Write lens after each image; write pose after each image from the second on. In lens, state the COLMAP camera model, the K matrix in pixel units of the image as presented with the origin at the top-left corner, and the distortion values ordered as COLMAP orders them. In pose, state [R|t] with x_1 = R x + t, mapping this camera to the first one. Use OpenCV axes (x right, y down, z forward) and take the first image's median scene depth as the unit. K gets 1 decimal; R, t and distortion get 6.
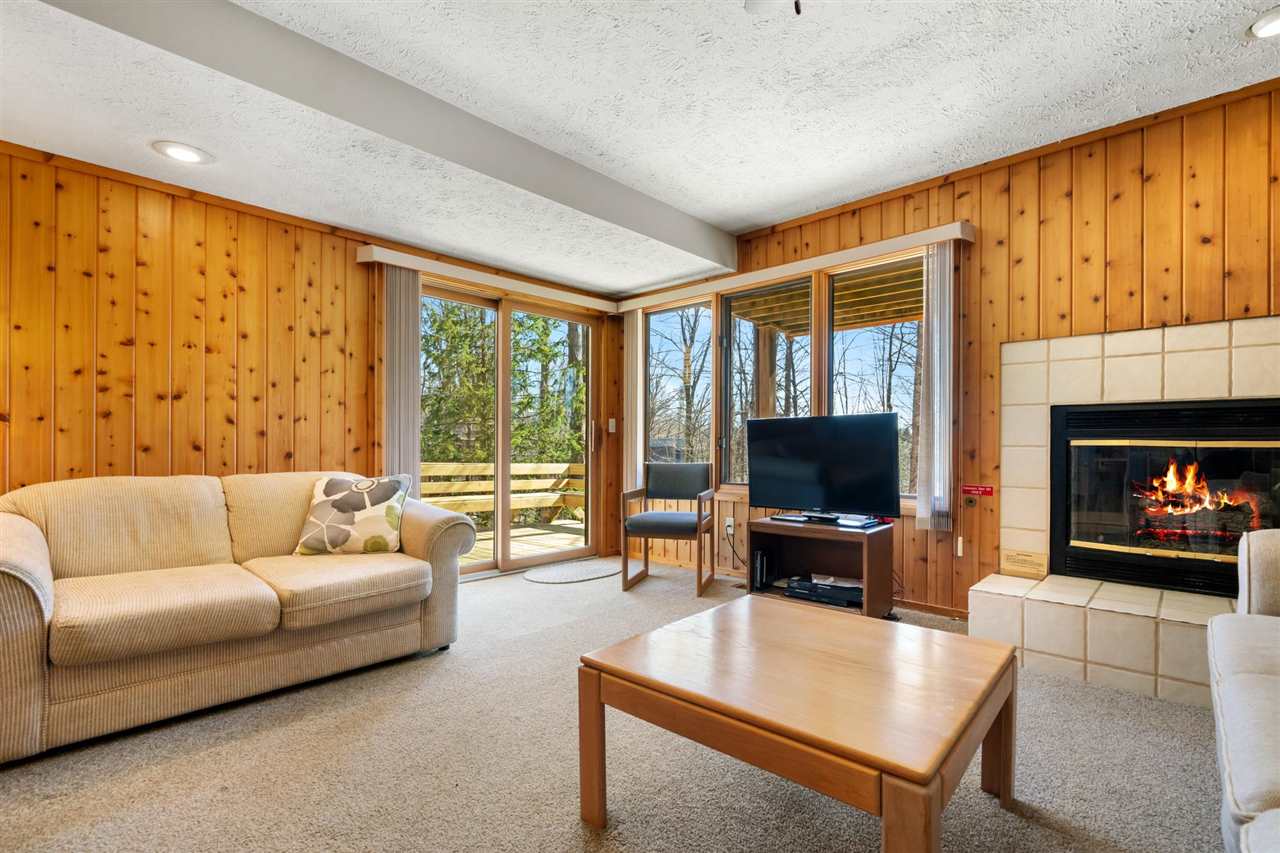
lens RADIAL K [[579.6, 0, 640.0], [0, 579.6, 446.3], [0, 0, 1]] dist [-0.006029, 0.002860]
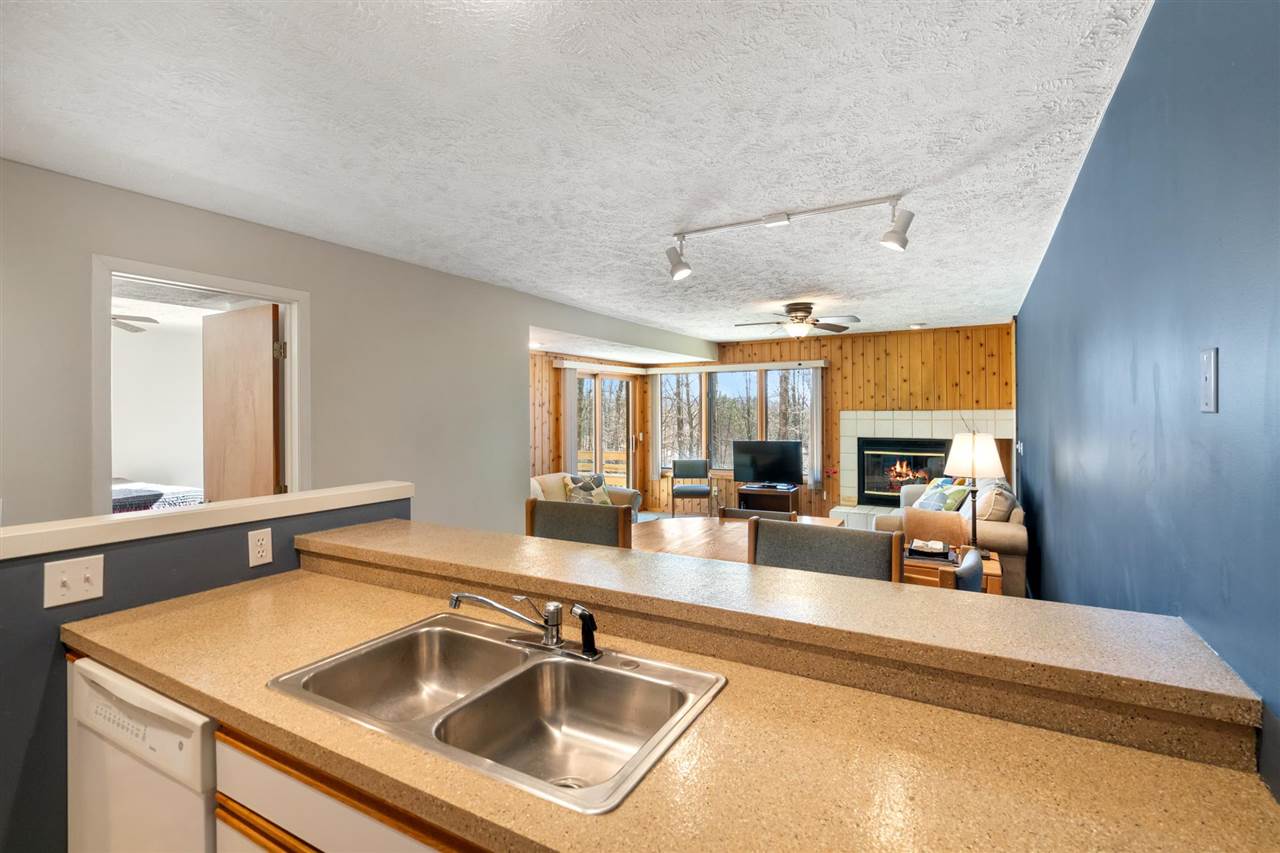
lens RADIAL K [[579.6, 0, 642.3], [0, 579.6, 410.3], [0, 0, 1]] dist [-0.006029, 0.002860]
pose [[0.973556, -0.008232, 0.228301, -0.729594], [0.009913, 0.999932, -0.006216, -0.171604], [-0.228234, 0.008315, 0.973571, -1.167990]]
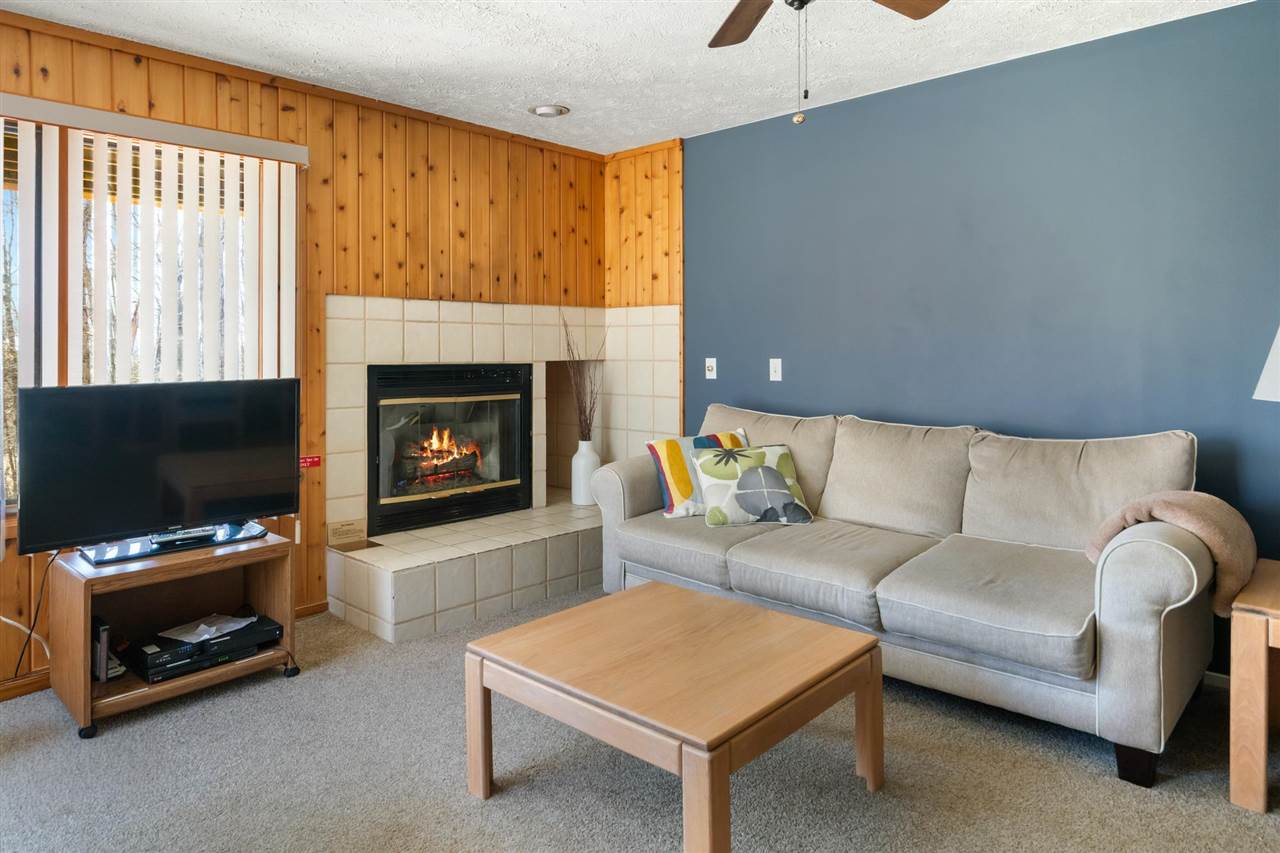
lens RADIAL K [[802.8, 0, 592.5], [0, 802.8, 343.6], [0, 0, 1]] dist [-0.000127, -0.000928]
pose [[0.036395, 0.003918, 0.999330, -0.595271], [0.002843, 0.999988, -0.004024, -0.094521], [-0.999333, 0.002988, 0.036383, 0.539675]]
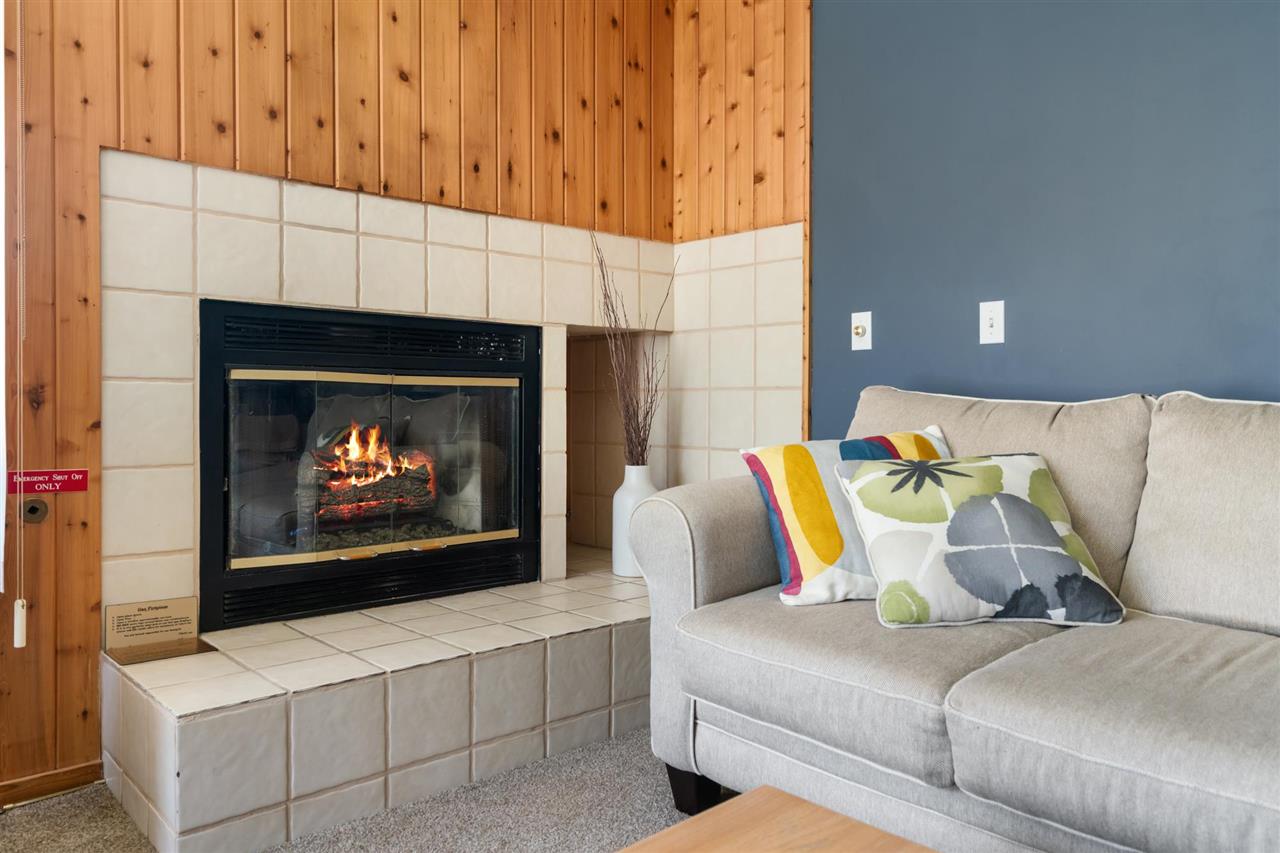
lens RADIAL K [[911.2, 0, 642.2], [0, 911.2, 408.9], [0, 0, 1]] dist [0.012919, 0.001583]
pose [[0.078002, -0.009997, 0.996903, -0.049614], [-0.002113, 0.999946, 0.010193, 0.015438], [-0.996951, -0.002901, 0.077977, 0.524423]]
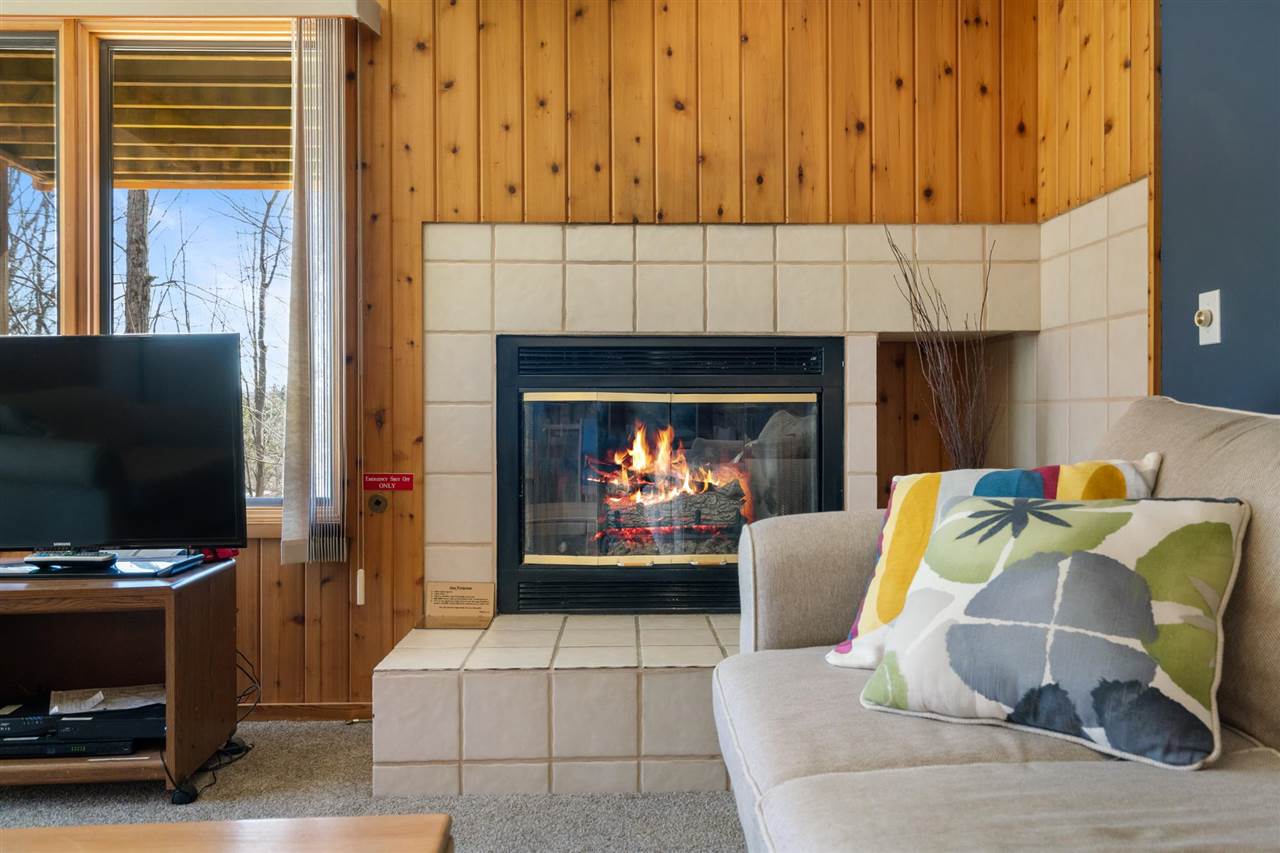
lens RADIAL K [[958.4, 0, 646.3], [0, 958.4, 415.4], [0, 0, 1]] dist [0.018529, -0.009789]
pose [[0.710163, -0.006638, 0.704006, 0.110134], [0.006914, 0.999973, 0.002455, 0.011262], [-0.704004, 0.003124, 0.710189, 0.169946]]
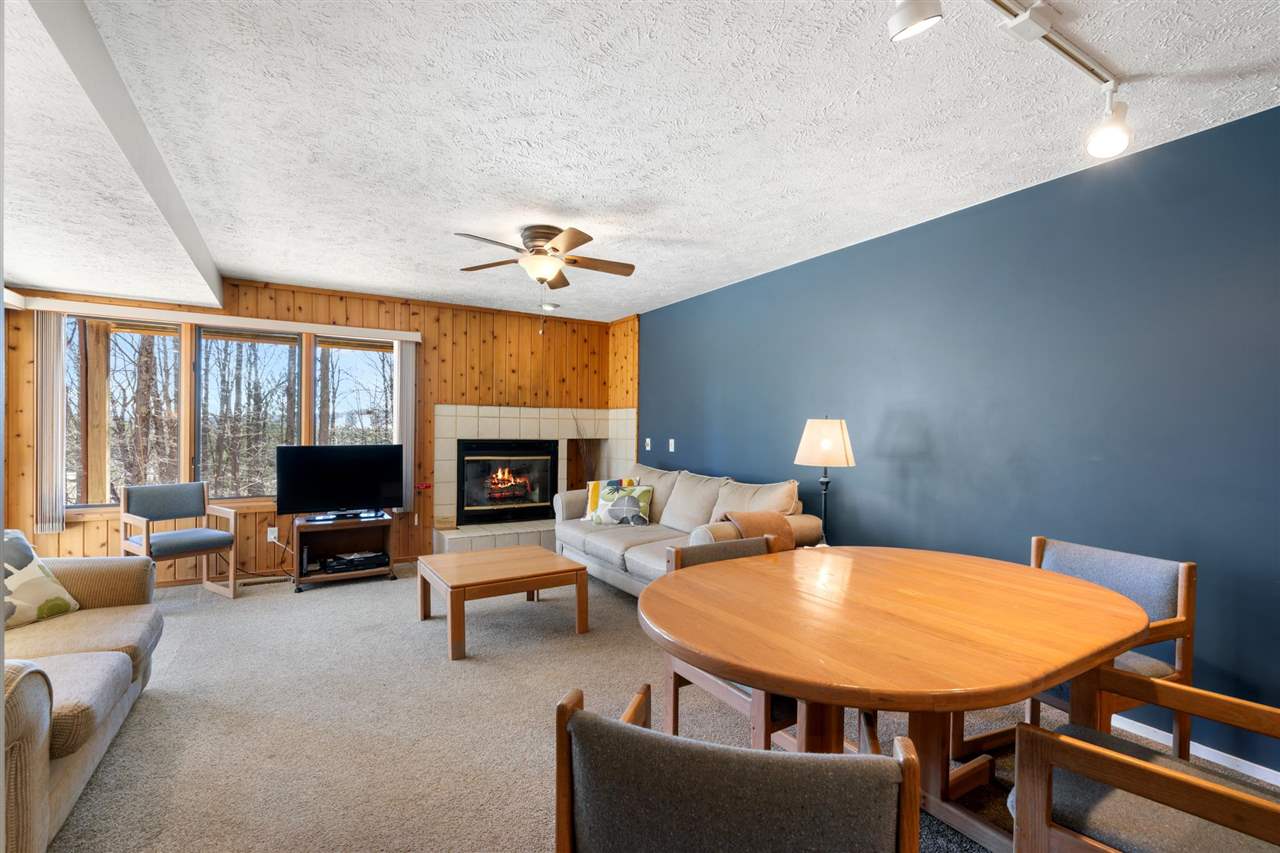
lens RADIAL K [[579.6, 0, 638.3], [0, 579.6, 433.1], [0, 0, 1]] dist [-0.006029, 0.002860]
pose [[0.276632, -0.004031, 0.960967, -0.933029], [-0.007885, 0.999948, 0.006465, -0.102197], [-0.960943, -0.009366, 0.276586, -0.113101]]
